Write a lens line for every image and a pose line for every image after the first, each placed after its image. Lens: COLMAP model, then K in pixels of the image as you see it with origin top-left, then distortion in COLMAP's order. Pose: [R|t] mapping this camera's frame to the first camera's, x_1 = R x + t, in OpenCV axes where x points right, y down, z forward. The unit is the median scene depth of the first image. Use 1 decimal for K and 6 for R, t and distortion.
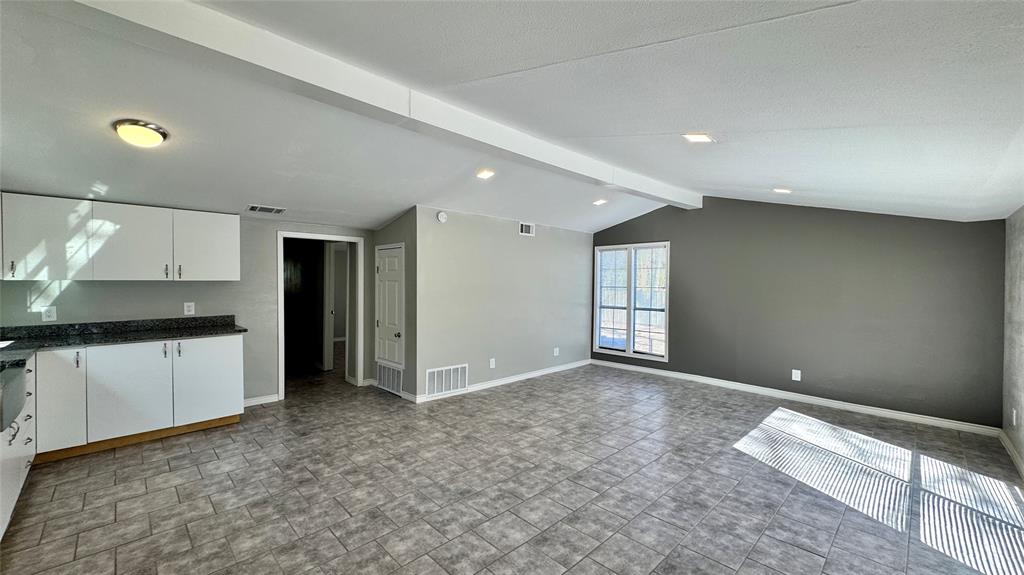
lens RADIAL K [[409.6, 0, 511.5], [0, 409.6, 287.1], [0, 0, 1]] dist [-0.000801, -0.000303]
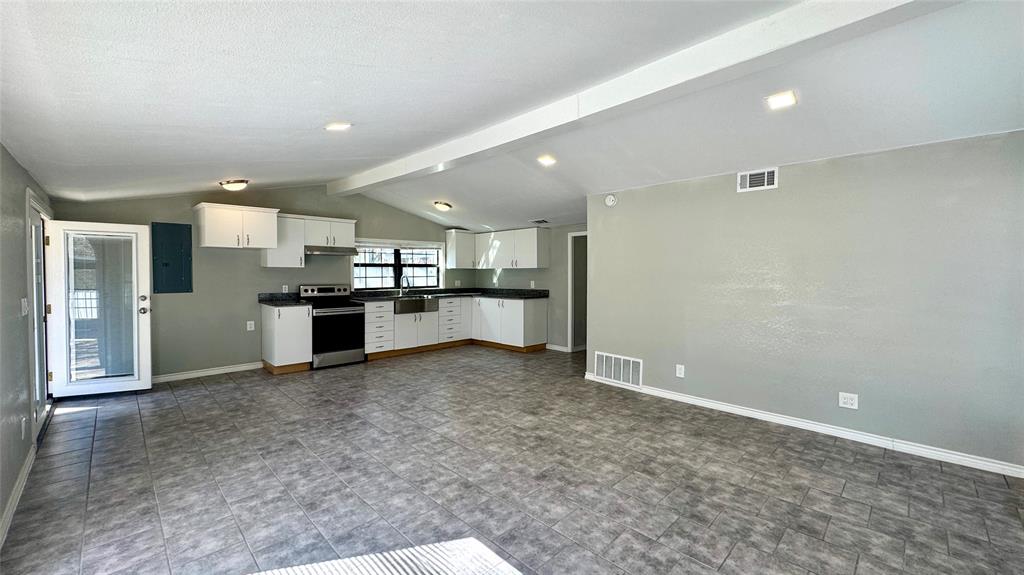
lens RADIAL K [[409.6, 0, 511.6], [0, 409.6, 282.6], [0, 0, 1]] dist [-0.000801, -0.000303]
pose [[-0.000223, 0.019278, -0.999814, 1.103314], [-0.015156, 0.999699, 0.019280, 0.014601], [0.999885, 0.015157, 0.000069, 1.038755]]
